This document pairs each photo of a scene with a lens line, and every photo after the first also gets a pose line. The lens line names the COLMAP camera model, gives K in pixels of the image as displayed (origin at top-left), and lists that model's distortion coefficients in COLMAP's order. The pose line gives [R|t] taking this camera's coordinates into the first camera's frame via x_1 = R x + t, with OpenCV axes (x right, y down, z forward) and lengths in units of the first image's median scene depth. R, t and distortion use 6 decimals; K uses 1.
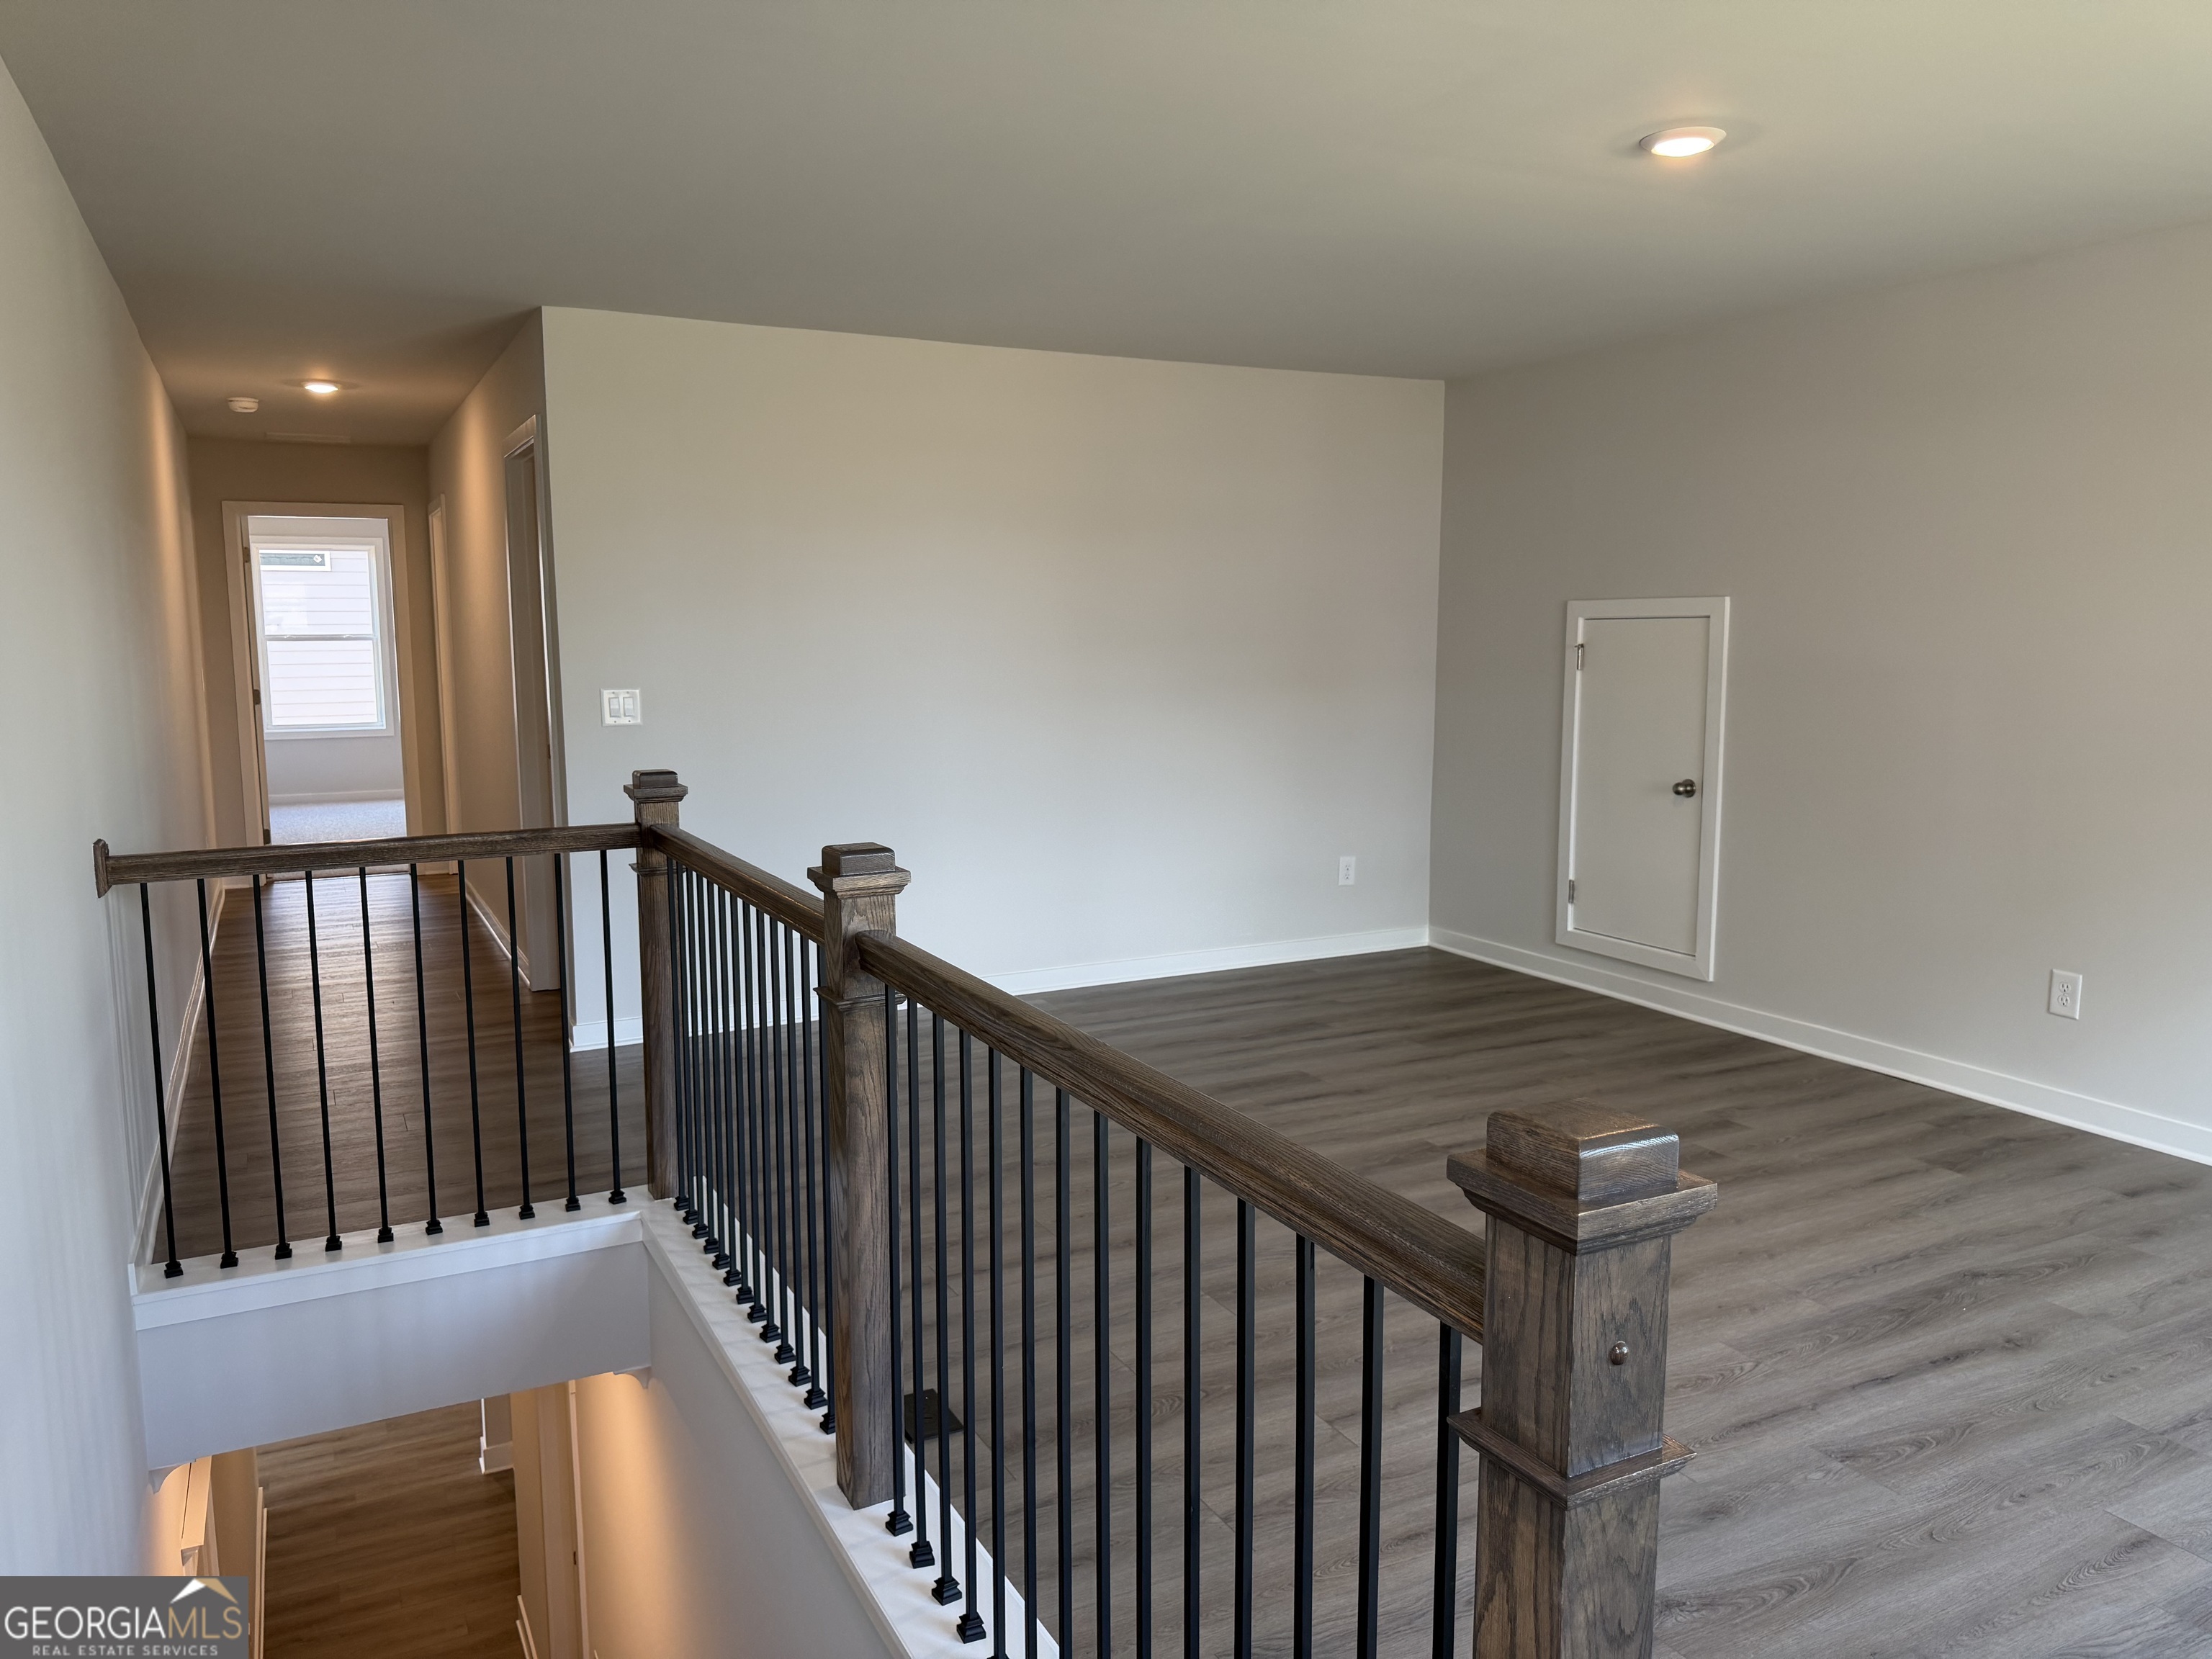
lens RADIAL K [[1542.7, 0, 1106.0], [0, 1542.7, 829.5], [0, 0, 1]] dist [0.000758, 0.000207]
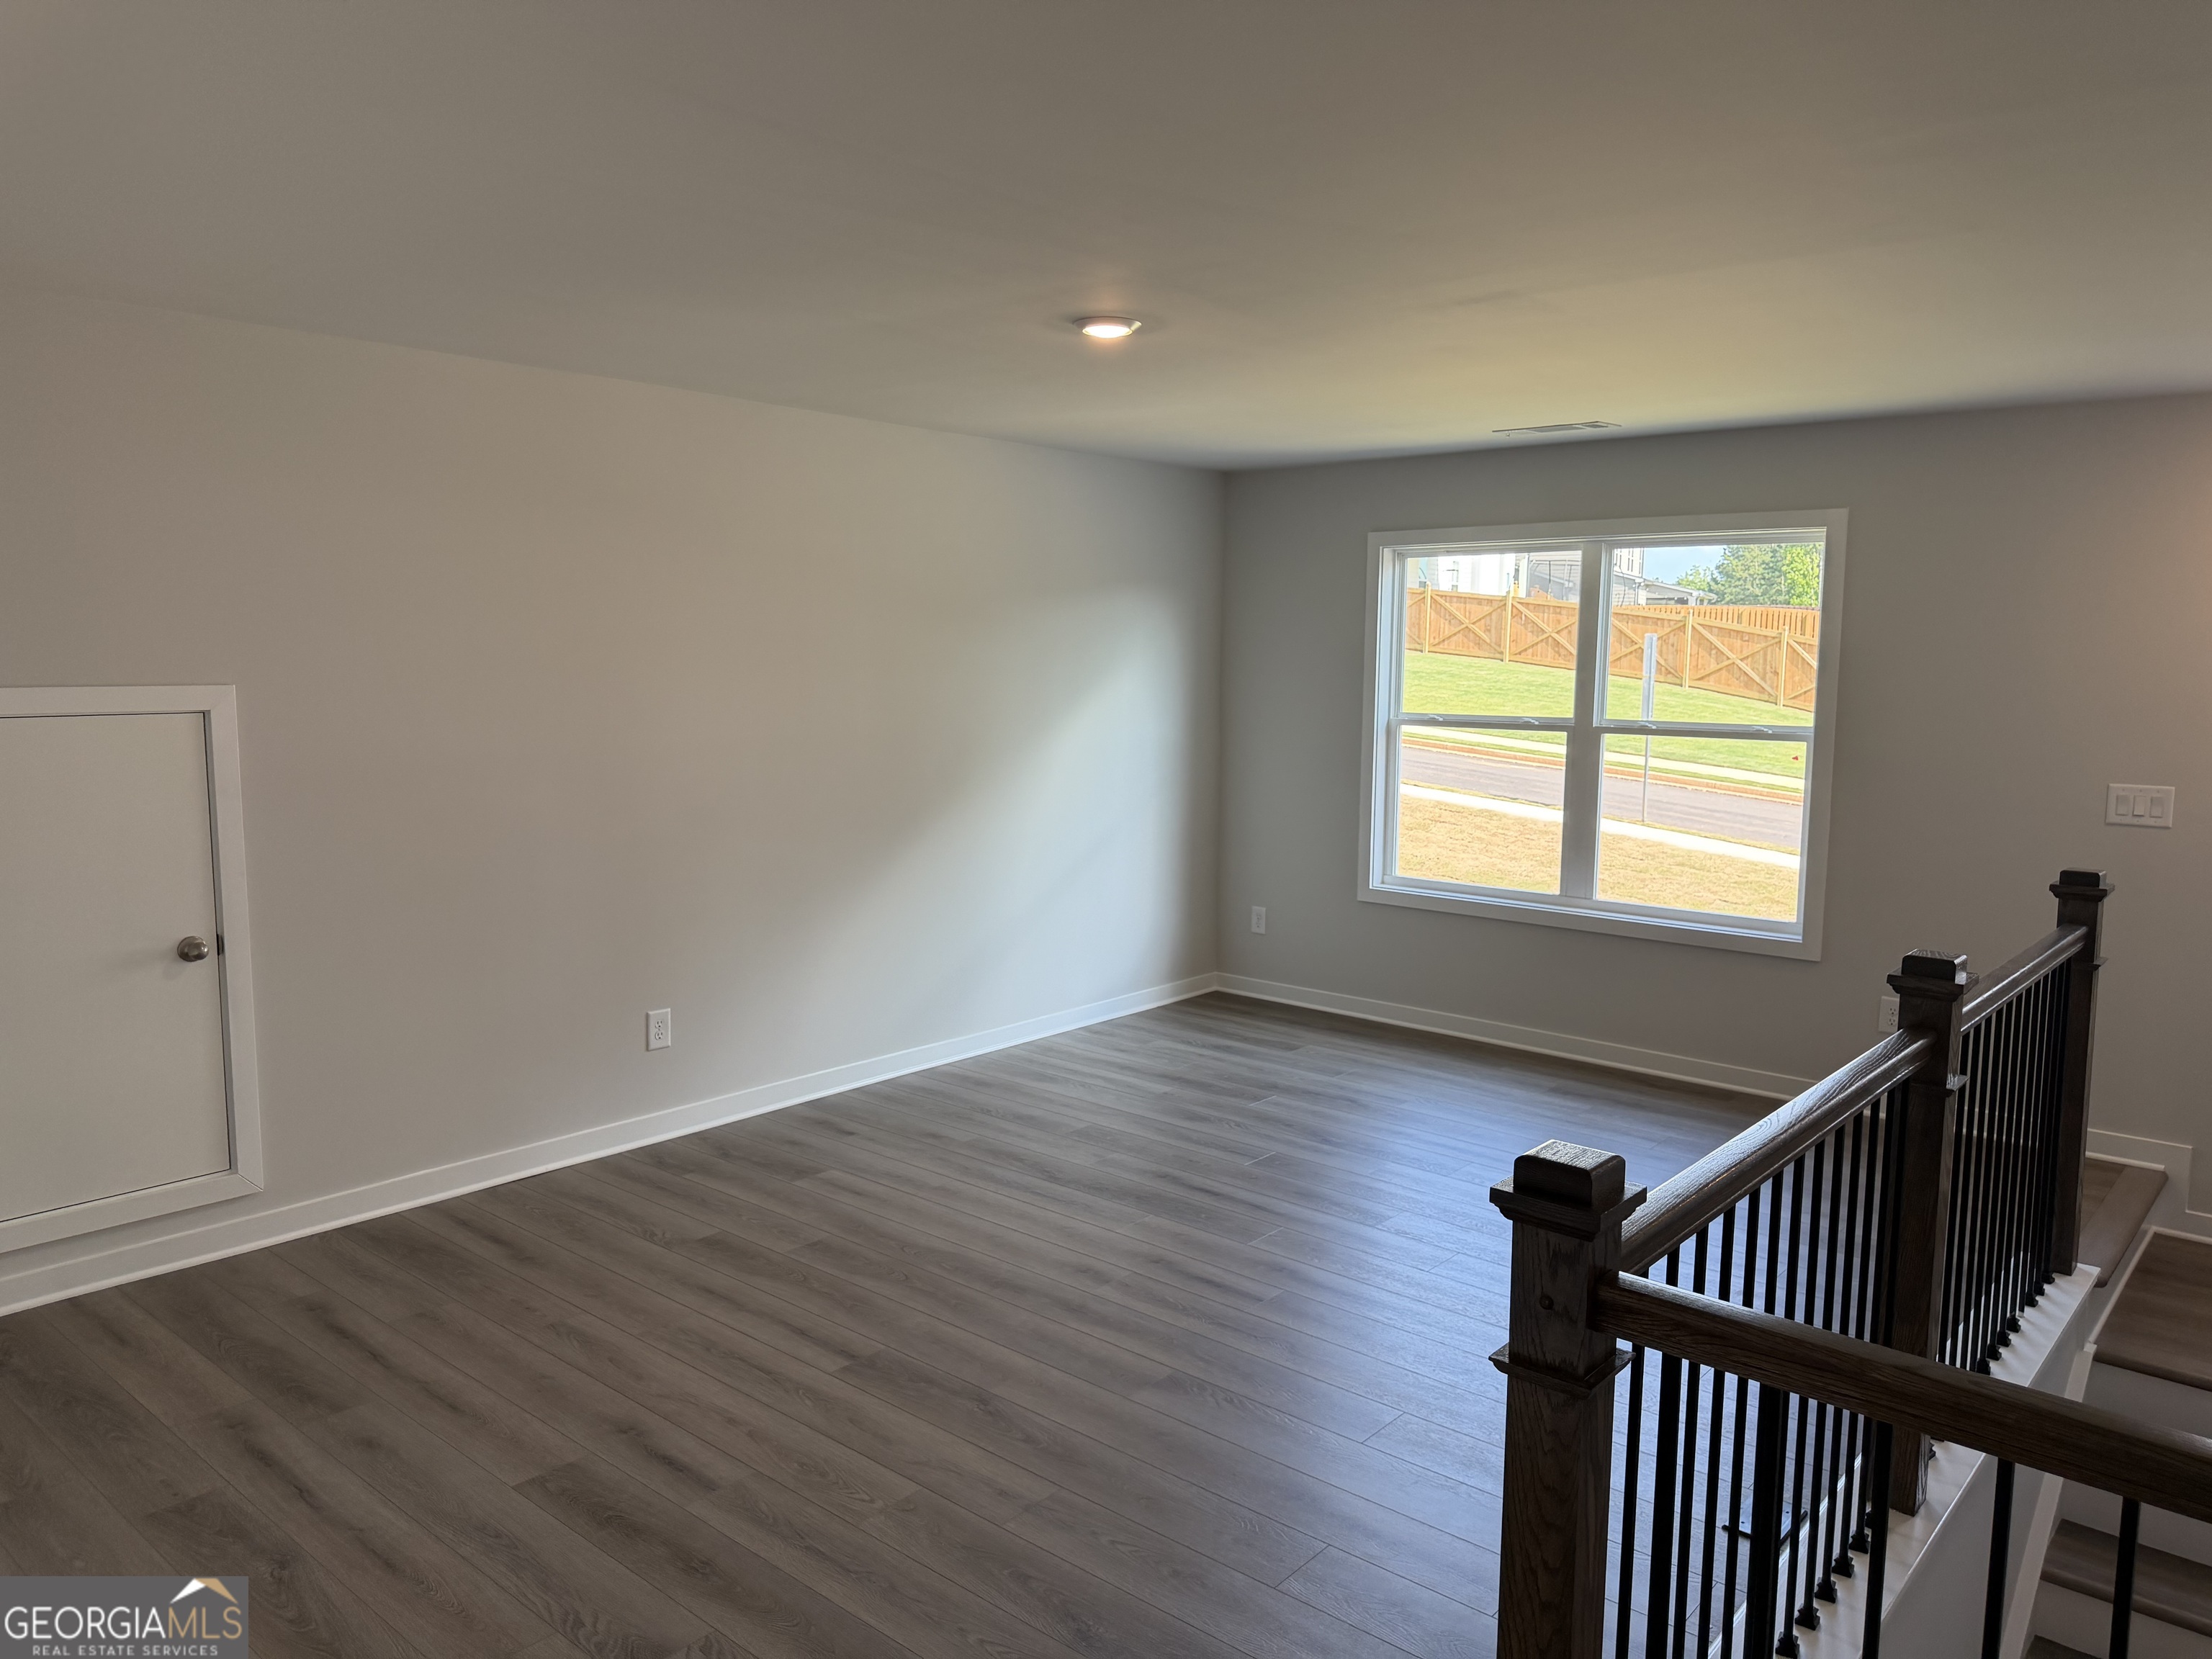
lens RADIAL K [[1562.0, 0, 1106.0], [0, 1562.0, 829.5], [0, 0, 1]] dist [0.001124, -0.000615]
pose [[-0.380234, -0.111745, 0.918115, -0.542470], [0.109578, 0.980240, 0.164688, -0.188712], [-0.918376, 0.163225, -0.360476, 1.045979]]
